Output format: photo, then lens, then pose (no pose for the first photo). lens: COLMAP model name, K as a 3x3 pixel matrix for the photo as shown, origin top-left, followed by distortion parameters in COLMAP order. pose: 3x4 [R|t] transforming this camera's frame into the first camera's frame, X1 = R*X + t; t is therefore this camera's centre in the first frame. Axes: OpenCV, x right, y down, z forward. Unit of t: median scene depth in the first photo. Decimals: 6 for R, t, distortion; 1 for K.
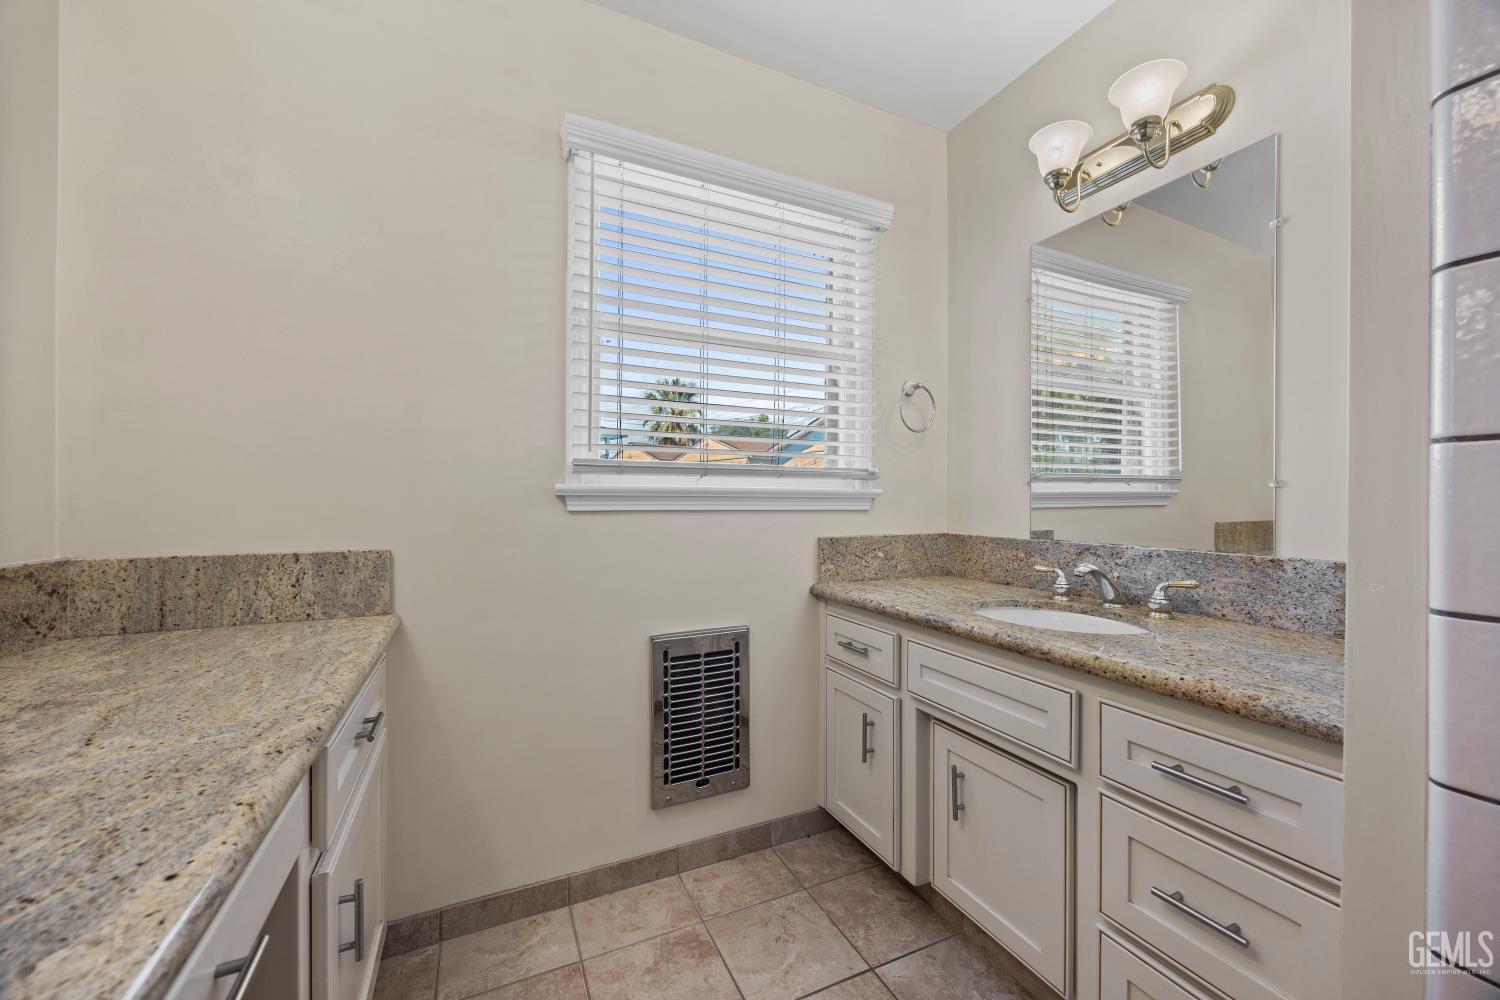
lens RADIAL K [[570.2, 0, 750.0], [0, 570.2, 500.0], [0, 0, 1]] dist [-0.005960, 0.000801]
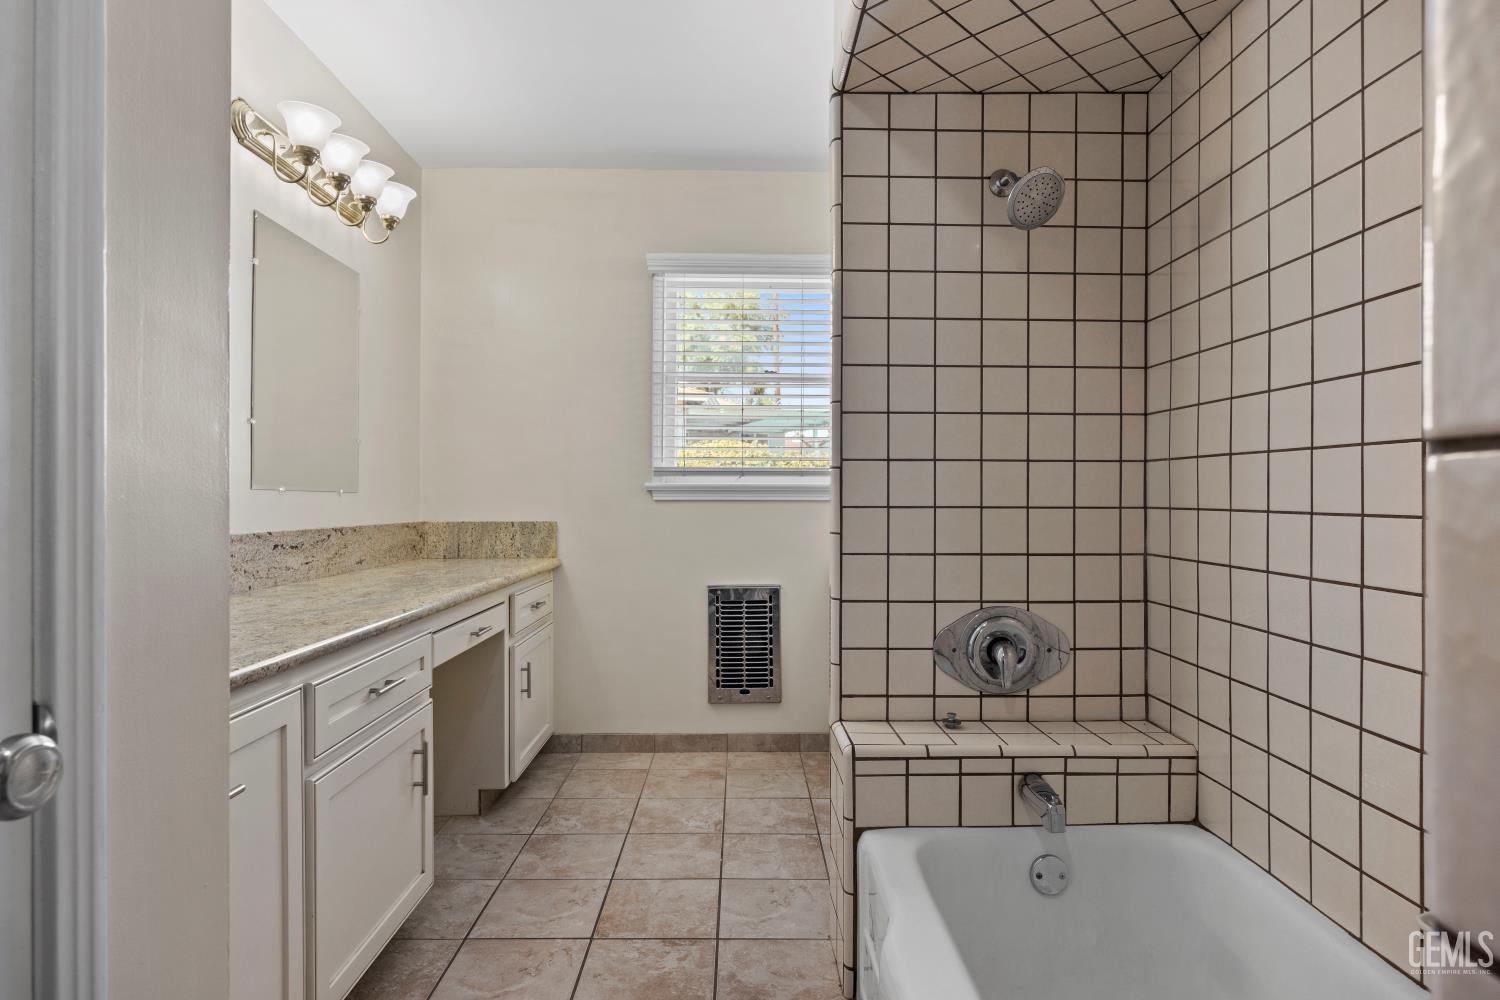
lens RADIAL K [[767.0, 0, 750.0], [0, 767.0, 500.0], [0, 0, 1]] dist [0.001205, 0.000425]
pose [[0.914215, -0.003745, -0.405213, 0.781091], [0.001849, 0.999985, -0.005070, 0.030158], [0.405226, 0.003885, 0.914208, -0.825945]]
